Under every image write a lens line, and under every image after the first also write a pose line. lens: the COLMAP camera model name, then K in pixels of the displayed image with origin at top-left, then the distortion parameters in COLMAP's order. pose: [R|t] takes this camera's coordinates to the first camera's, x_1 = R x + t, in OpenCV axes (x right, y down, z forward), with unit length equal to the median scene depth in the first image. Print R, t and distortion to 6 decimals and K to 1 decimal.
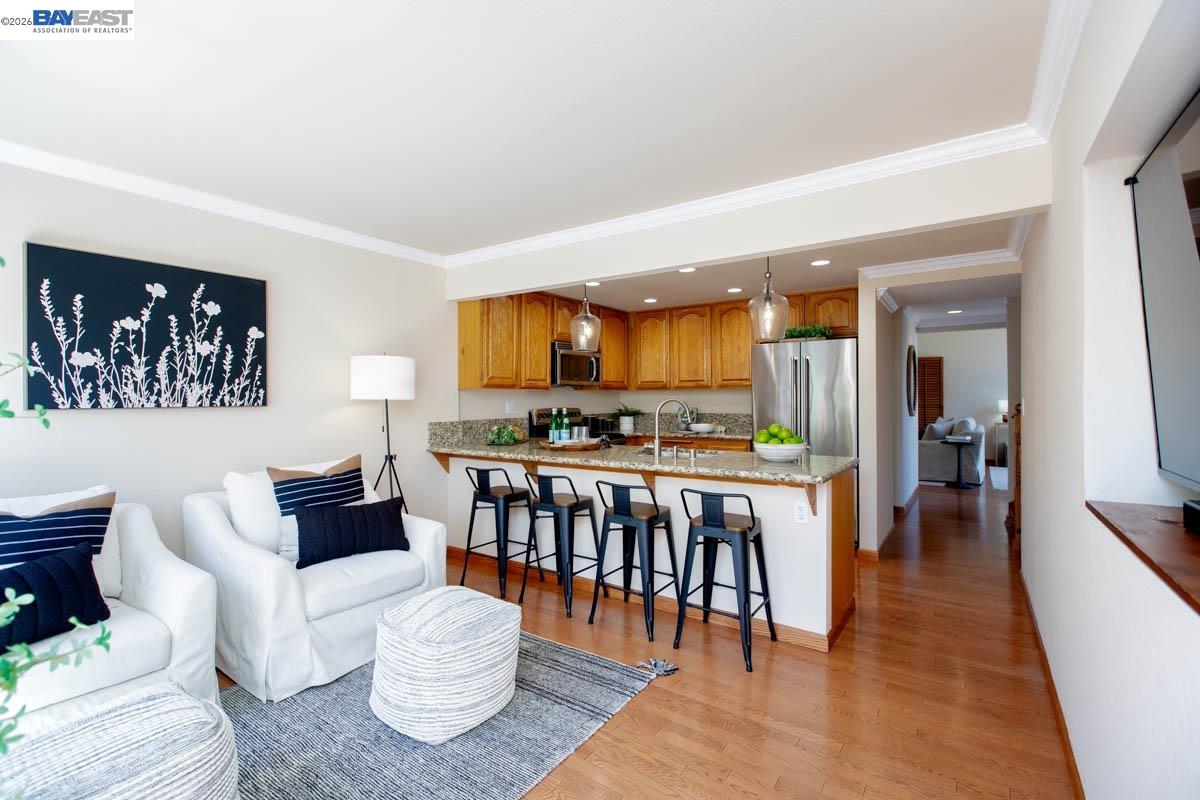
lens RADIAL K [[542.6, 0, 593.4], [0, 542.6, 396.1], [0, 0, 1]] dist [0.001353, 0.000206]
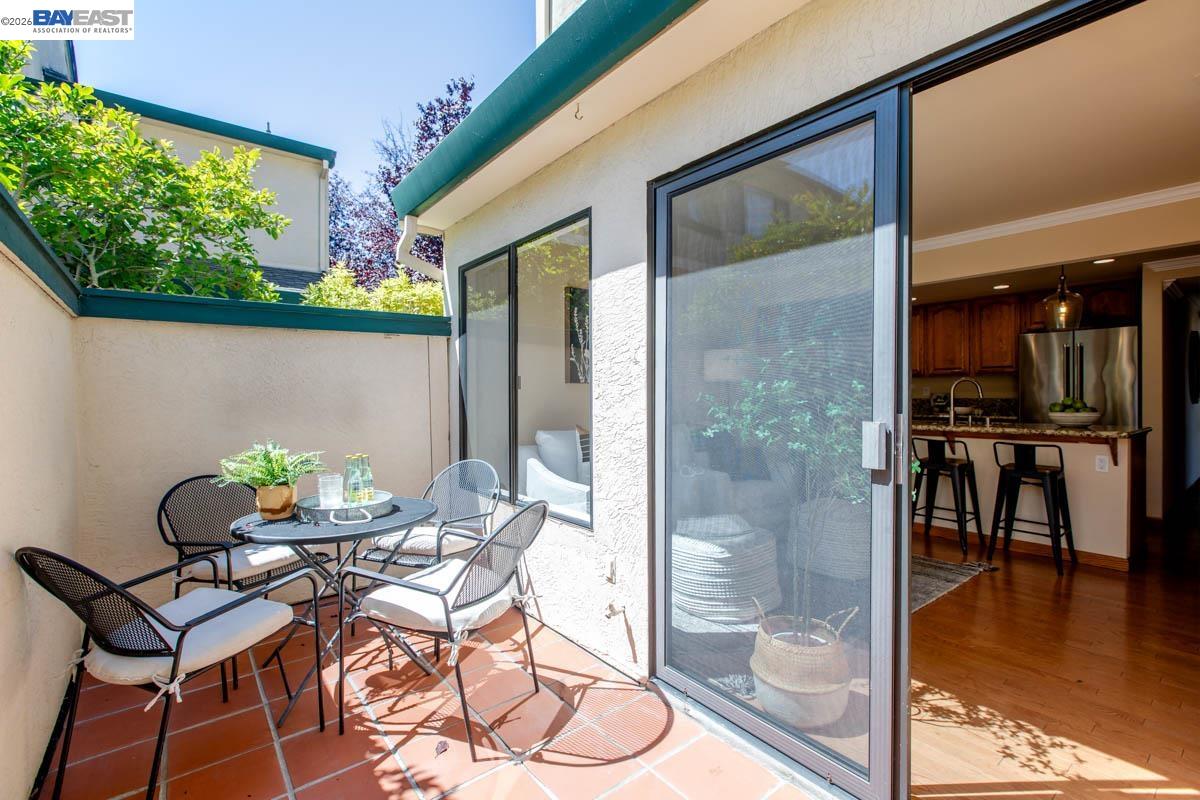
lens RADIAL K [[542.6, 0, 599.9], [0, 542.6, 399.3], [0, 0, 1]] dist [0.001353, 0.000206]
pose [[0.962604, 0.003614, -0.270890, -0.402337], [-0.001684, 0.999972, 0.007358, 0.054353], [0.270909, -0.006627, 0.962582, -0.543040]]
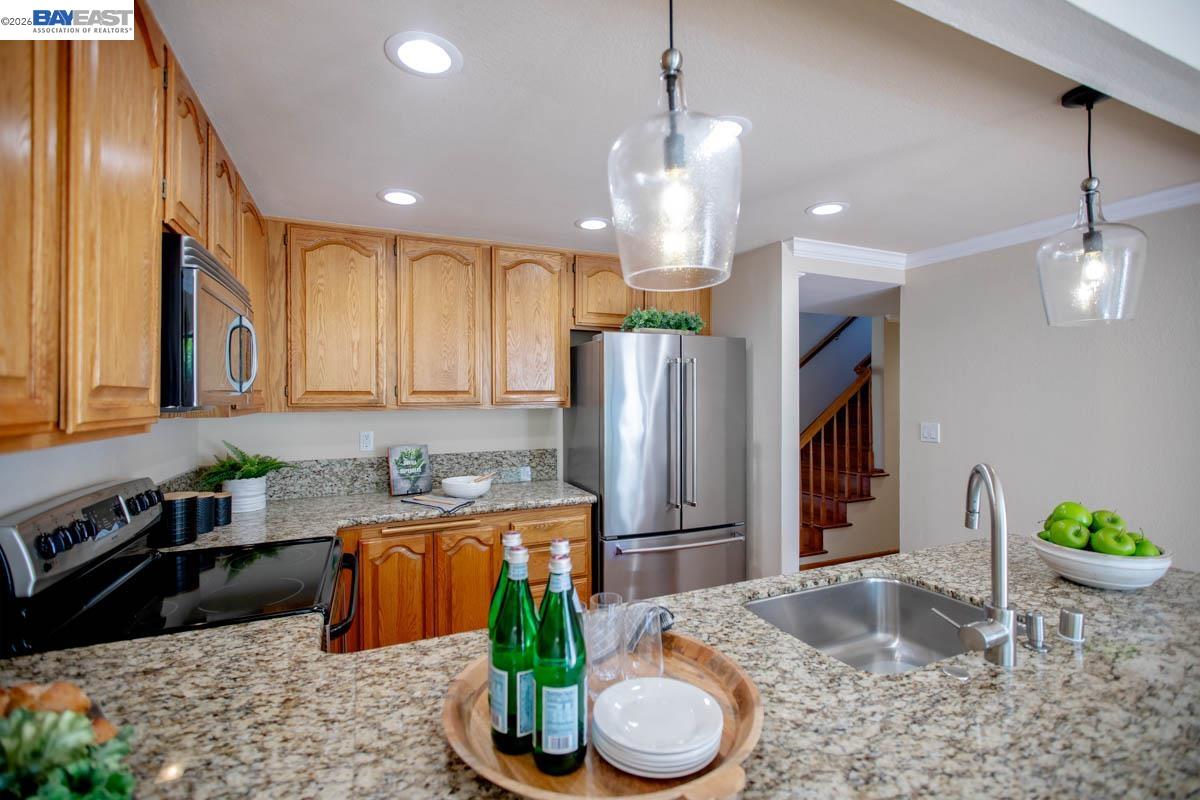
lens RADIAL K [[542.6, 0, 600.9], [0, 542.6, 394.5], [0, 0, 1]] dist [0.001353, 0.000206]
pose [[0.507753, 0.008319, 0.861462, -0.321436], [-0.006226, 0.999963, -0.005987, -0.046194], [-0.861480, -0.002324, 0.507786, 1.208048]]
